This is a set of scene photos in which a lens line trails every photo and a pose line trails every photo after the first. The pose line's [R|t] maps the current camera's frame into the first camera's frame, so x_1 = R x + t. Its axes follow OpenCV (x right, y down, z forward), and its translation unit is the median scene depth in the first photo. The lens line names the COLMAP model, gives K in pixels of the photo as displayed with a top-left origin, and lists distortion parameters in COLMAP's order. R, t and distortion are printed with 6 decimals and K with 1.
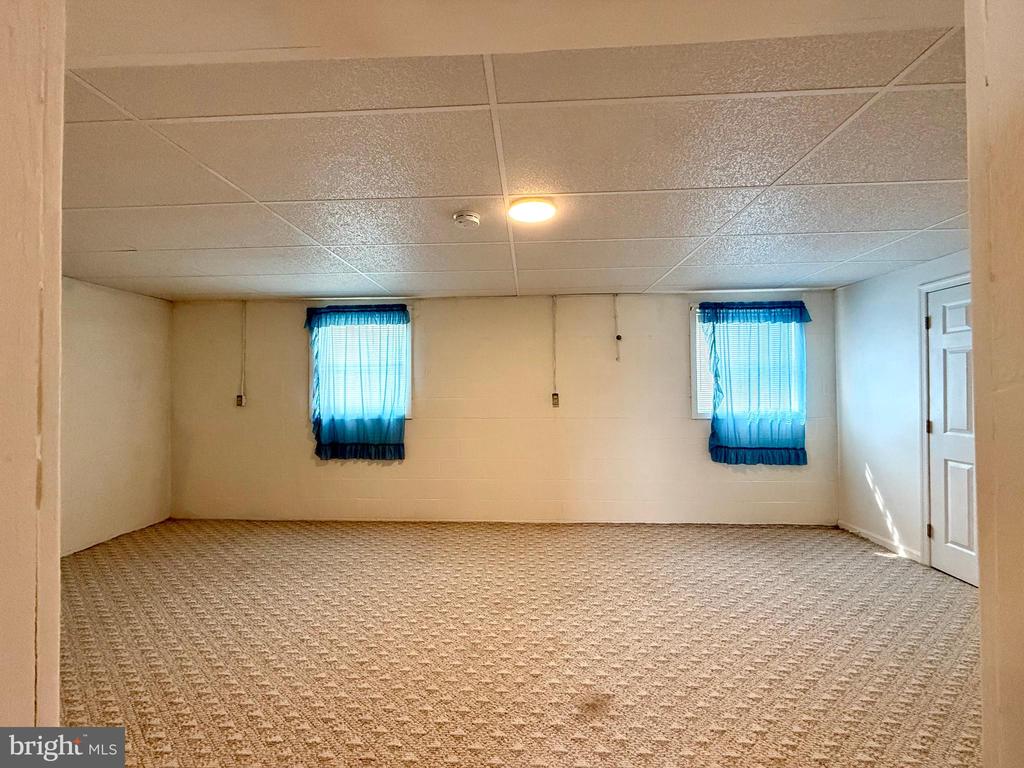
lens RADIAL K [[408.9, 0, 508.2], [0, 408.9, 384.1], [0, 0, 1]] dist [-0.000139, -0.000122]
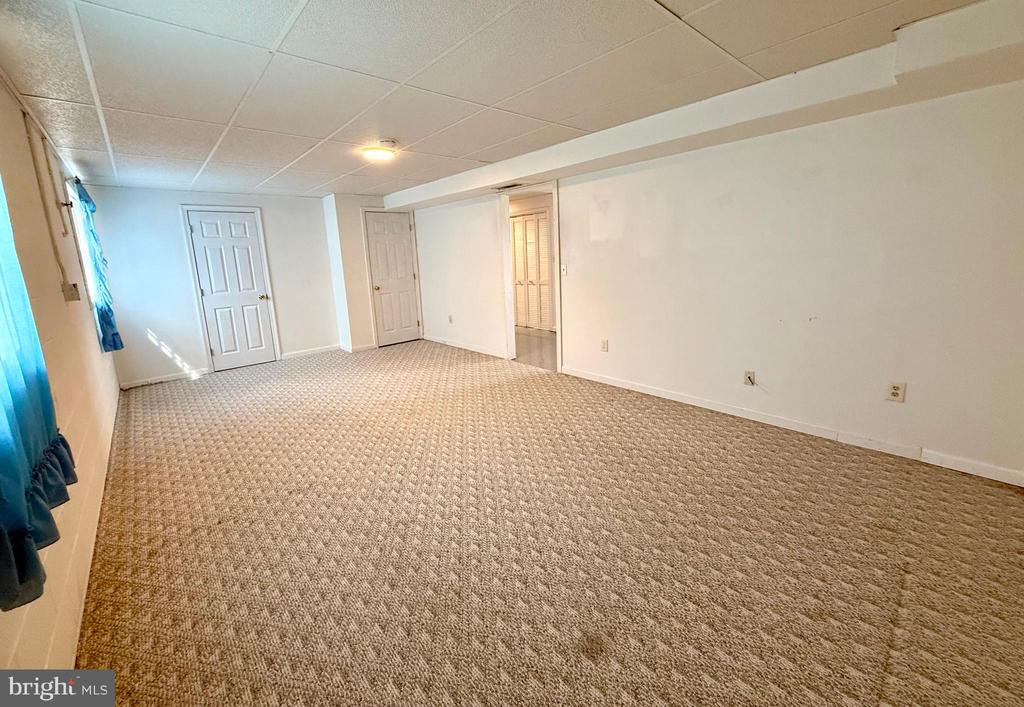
lens RADIAL K [[412.8, 0, 512.0], [0, 412.8, 324.0], [0, 0, 1]] dist [-0.000127, -0.000011]
pose [[-0.706676, -0.081463, 0.702832, -1.057458], [0.043486, 0.986471, 0.158063, 0.018425], [-0.706200, 0.142263, -0.693573, 1.257123]]
